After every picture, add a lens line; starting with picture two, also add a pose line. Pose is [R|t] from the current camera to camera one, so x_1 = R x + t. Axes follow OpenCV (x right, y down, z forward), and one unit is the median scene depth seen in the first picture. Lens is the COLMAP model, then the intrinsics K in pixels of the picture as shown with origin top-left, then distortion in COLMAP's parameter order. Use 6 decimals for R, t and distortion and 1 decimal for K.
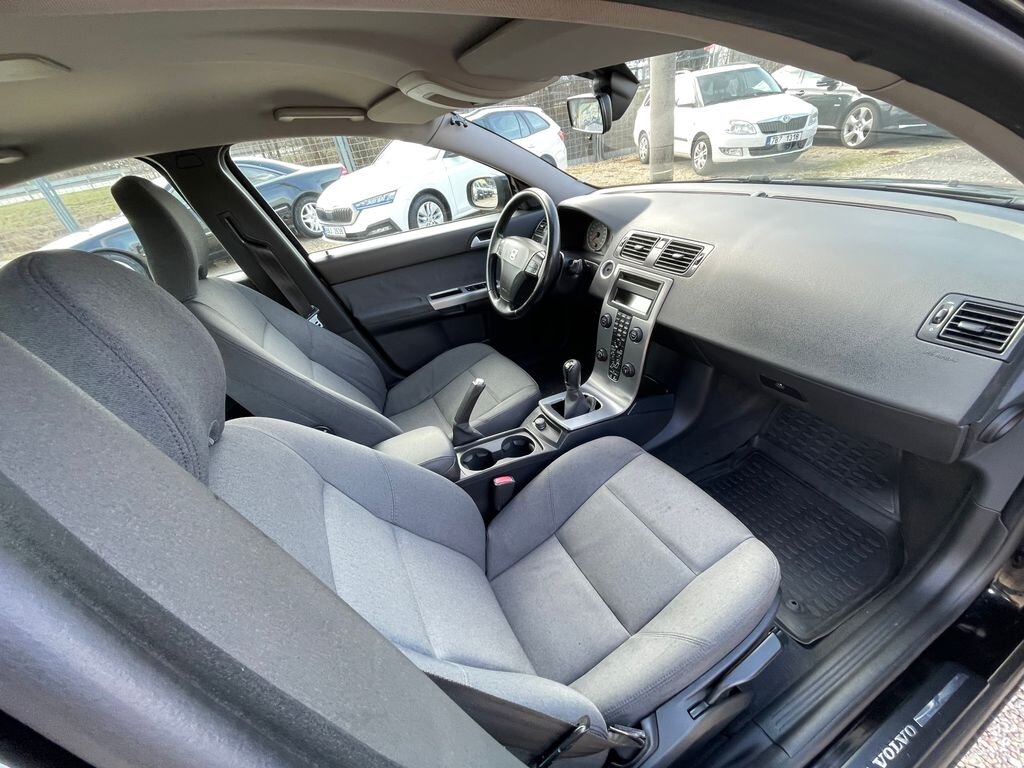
lens RADIAL K [[415.0, 0, 512.6], [0, 415.0, 386.3], [0, 0, 1]] dist [-0.006801, 0.002311]
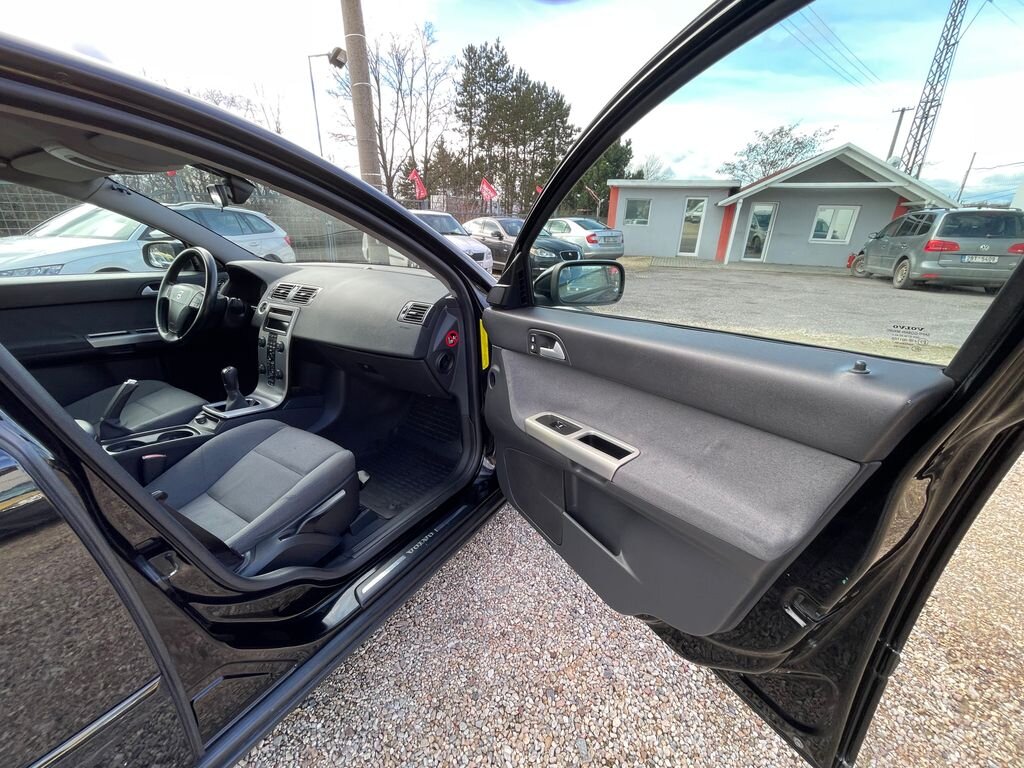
lens RADIAL K [[415.0, 0, 509.7], [0, 415.0, 384.7], [0, 0, 1]] dist [-0.006801, 0.002311]
pose [[0.848192, -0.027371, 0.528981, 0.194252], [0.155555, 0.967501, -0.199362, 0.368581], [-0.506333, 0.251383, 0.824884, -0.479282]]
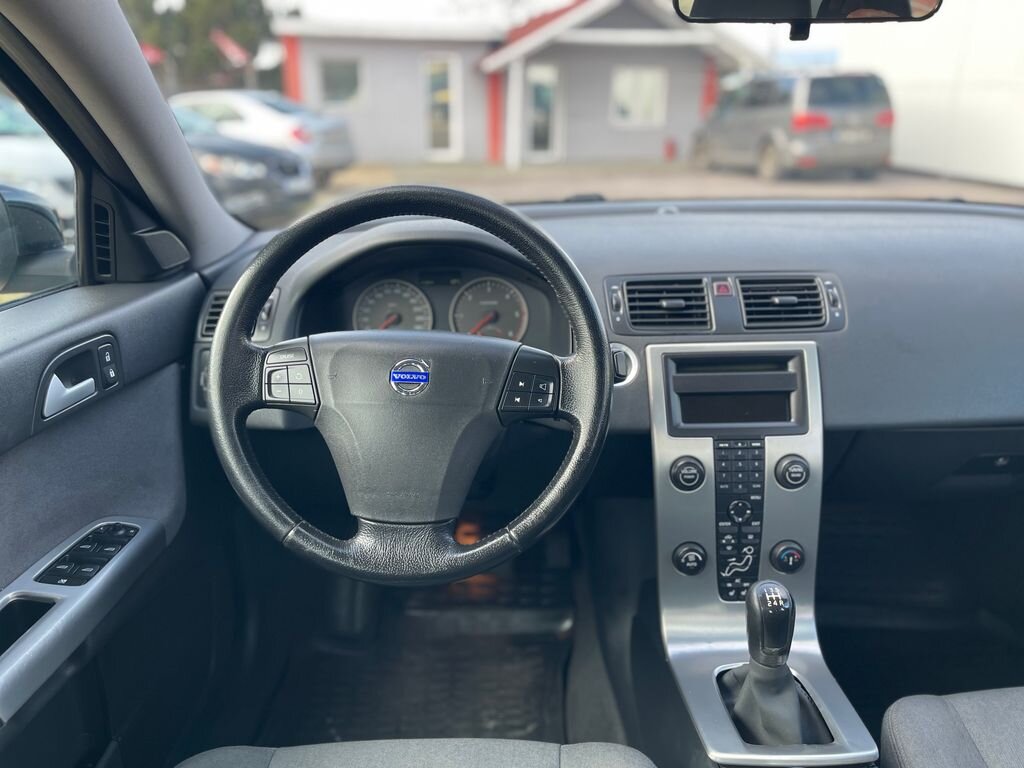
lens RADIAL K [[770.9, 0, 507.7], [0, 770.9, 389.3], [0, 0, 1]] dist [0.051481, -0.063767]
pose [[0.447702, -0.161940, 0.879397, -0.515309], [0.439907, 0.896107, -0.058940, -0.265204], [-0.778489, 0.413241, 0.472427, 0.738161]]
